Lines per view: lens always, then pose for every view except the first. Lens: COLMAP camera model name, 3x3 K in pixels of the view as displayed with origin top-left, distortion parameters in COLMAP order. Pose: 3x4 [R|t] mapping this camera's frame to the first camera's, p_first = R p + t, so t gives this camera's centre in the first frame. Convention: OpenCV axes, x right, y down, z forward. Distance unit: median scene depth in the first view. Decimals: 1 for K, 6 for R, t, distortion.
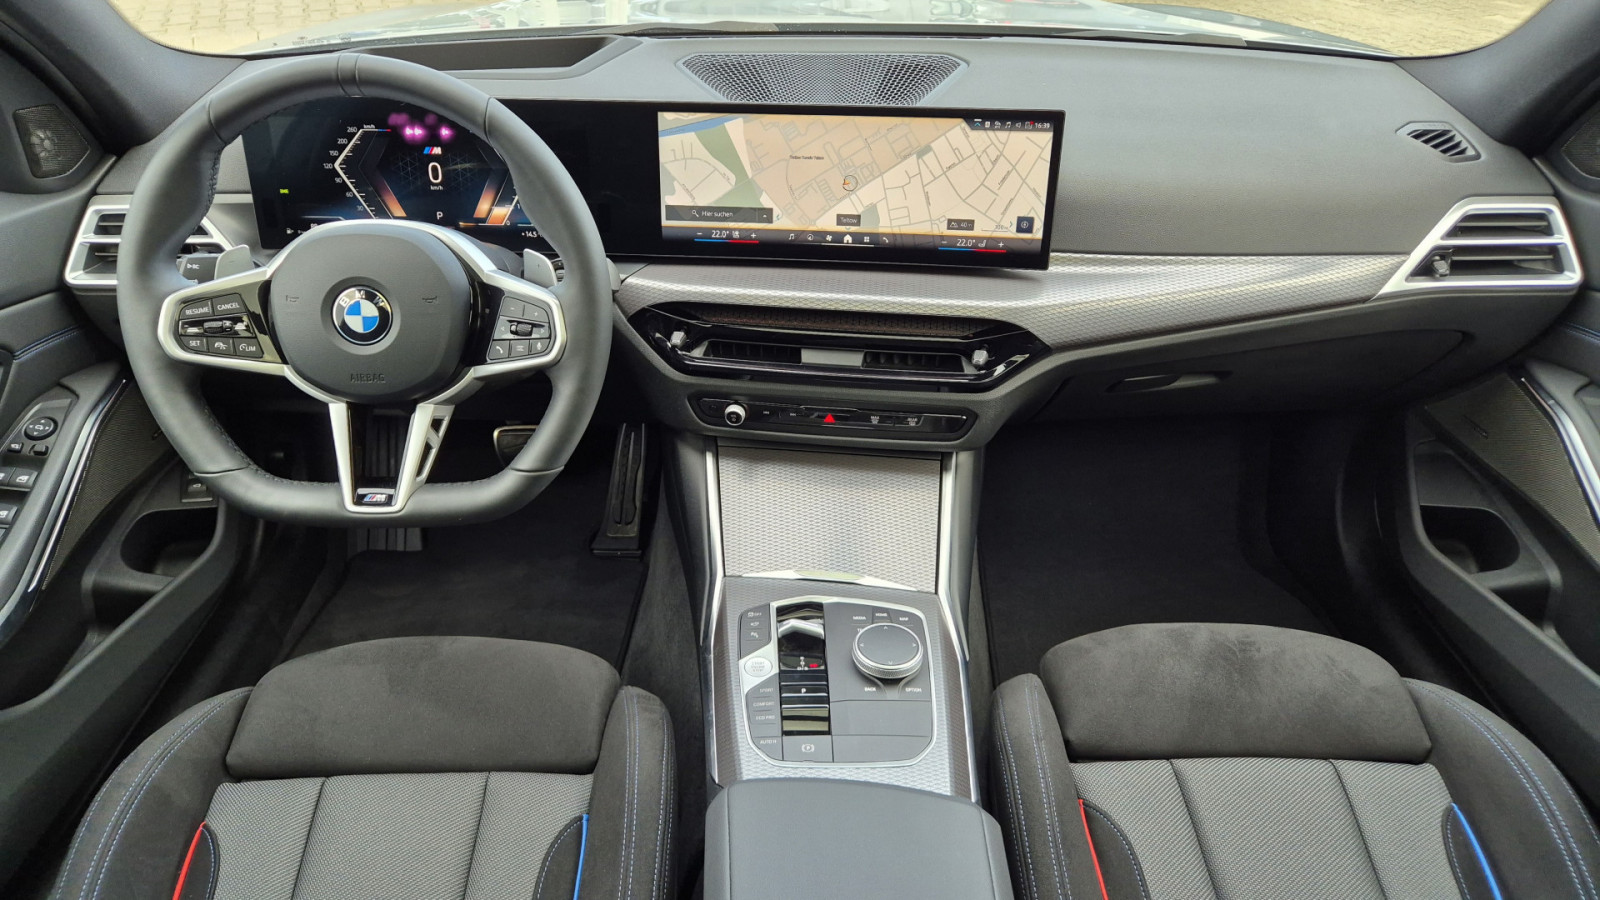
lens RADIAL K [[1115.8, 0, 805.4], [0, 1115.8, 434.7], [0, 0, 1]] dist [0.079750, -0.079625]
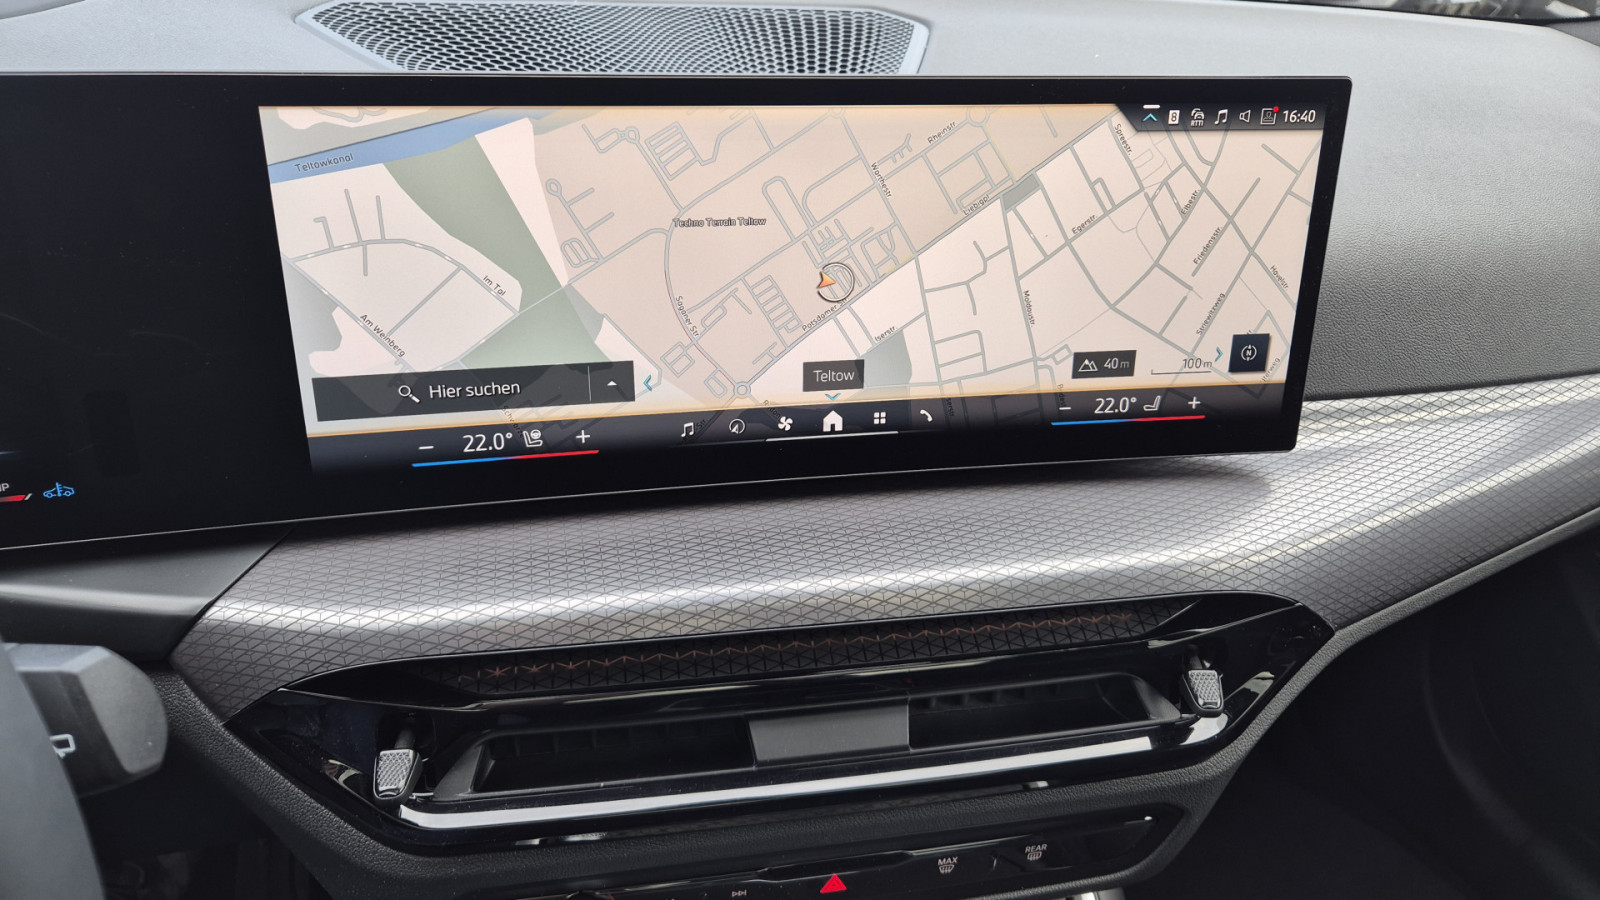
lens RADIAL K [[1115.8, 0, 805.4], [0, 1115.8, 434.7], [0, 0, 1]] dist [0.079750, -0.079625]
pose [[0.944669, -0.108582, 0.309534, -0.092909], [0.124312, 0.991743, -0.031496, -0.161013], [-0.303558, 0.068232, 0.950367, 0.639303]]
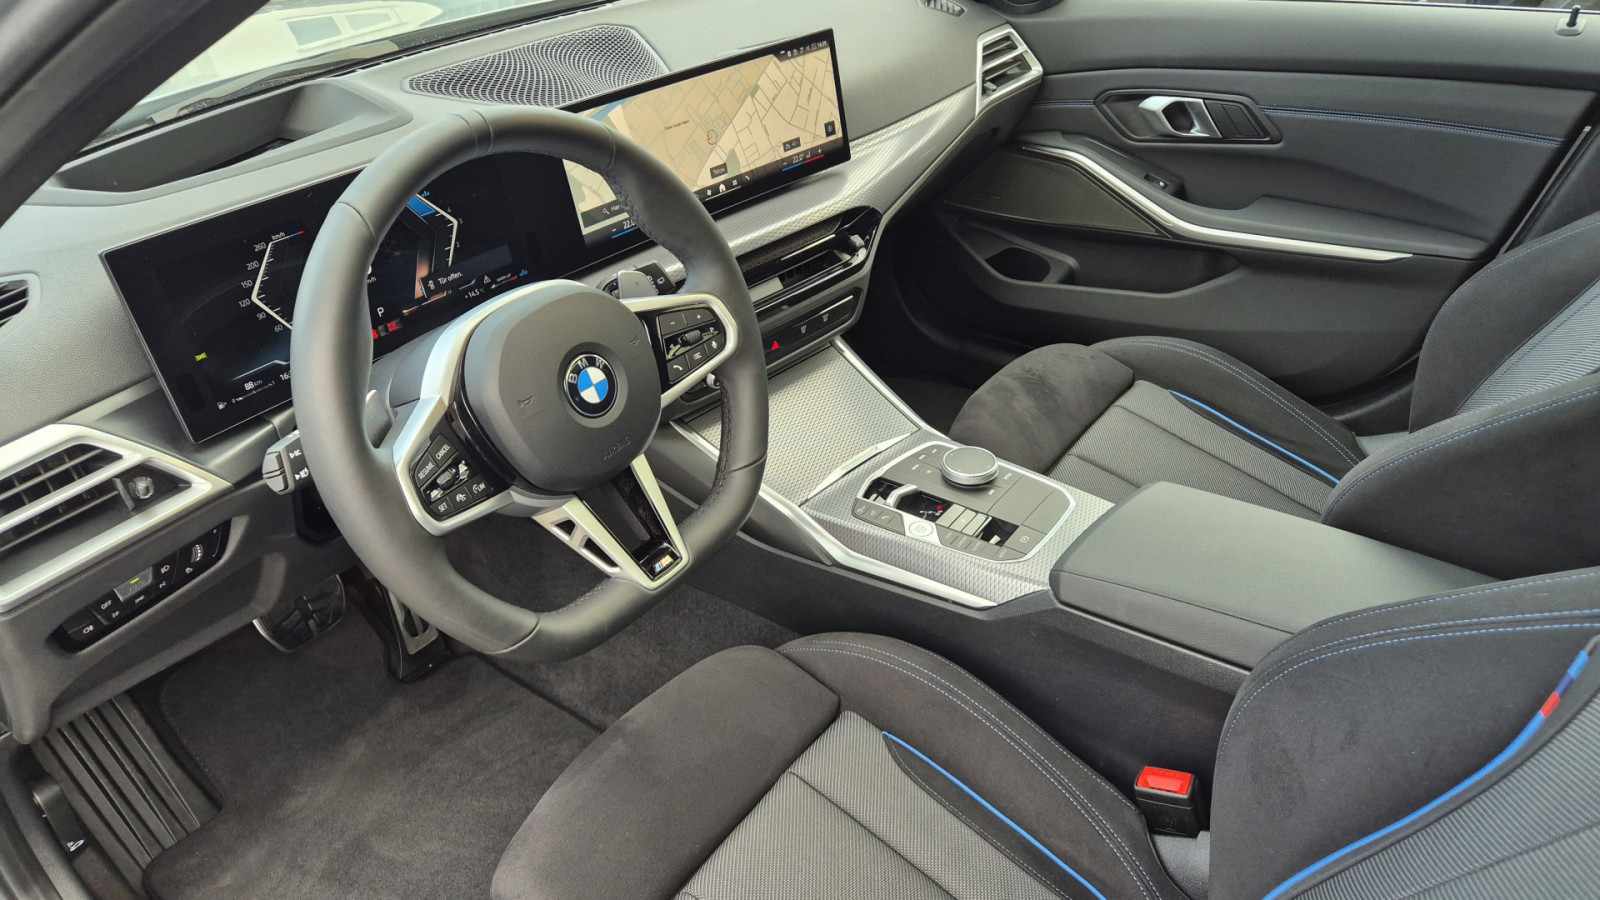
lens RADIAL K [[1115.8, 0, 805.4], [0, 1115.8, 434.7], [0, 0, 1]] dist [0.079750, -0.079625]
pose [[0.594612, -0.446392, 0.668708, -0.756994], [0.441727, 0.876320, 0.192201, -0.139675], [-0.671799, 0.181101, 0.718254, 0.208093]]
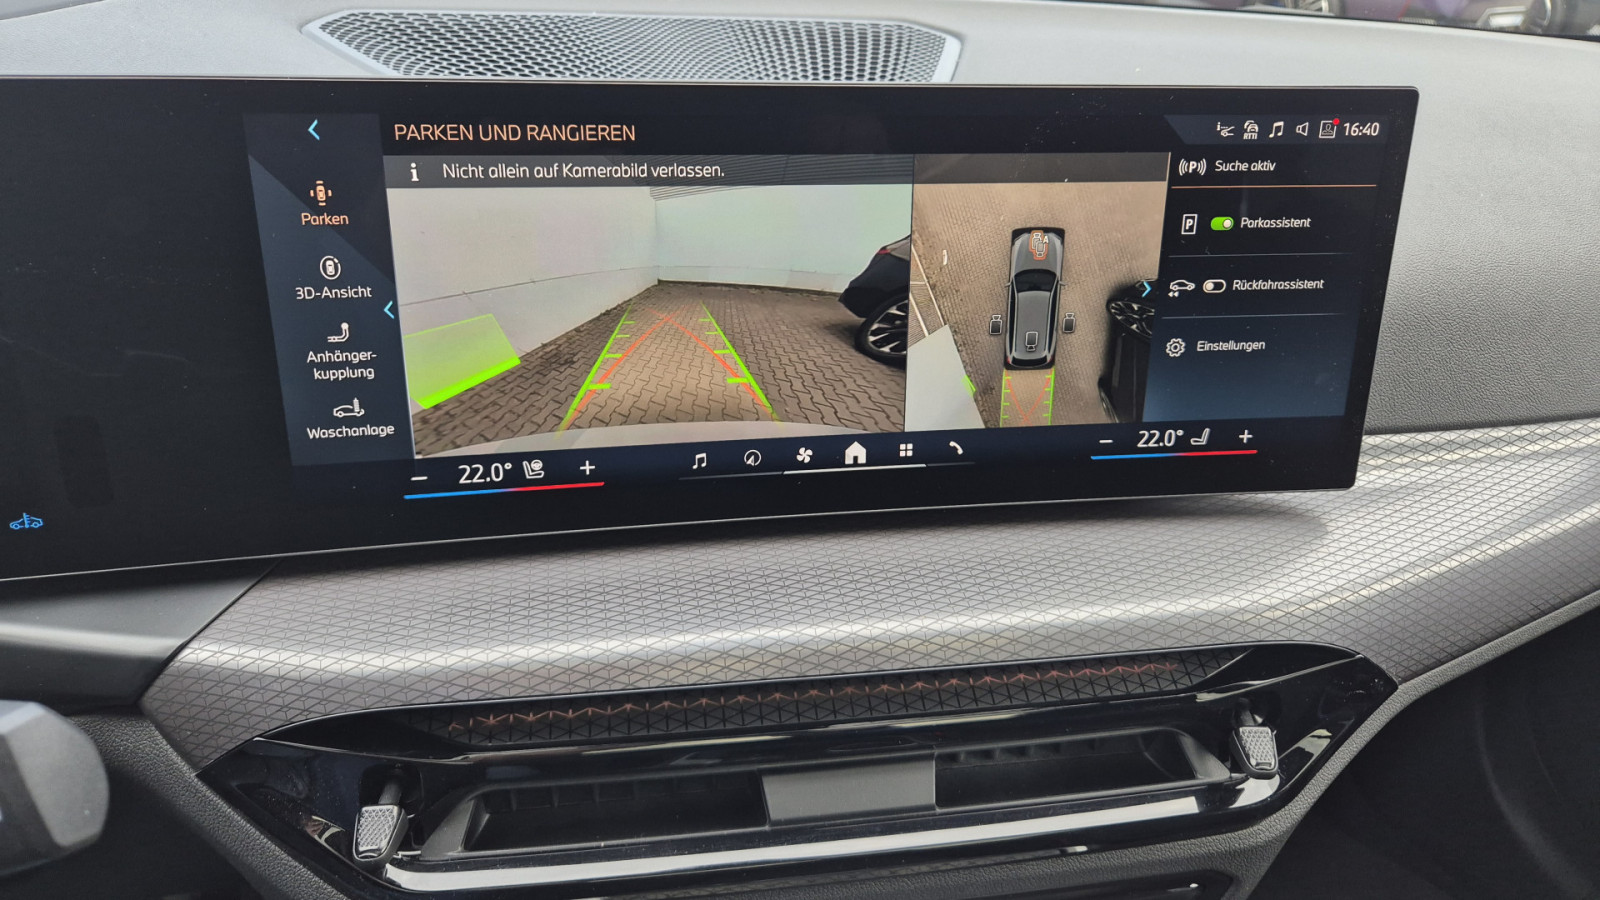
lens RADIAL K [[1097.1, 0, 808.5], [0, 1097.1, 444.6], [0, 0, 1]] dist [0.046207, -0.003941]
pose [[0.952588, -0.096395, 0.288591, -0.079844], [0.114394, 0.992364, -0.046126, -0.164875], [-0.281941, 0.076952, 0.956341, 0.669906]]
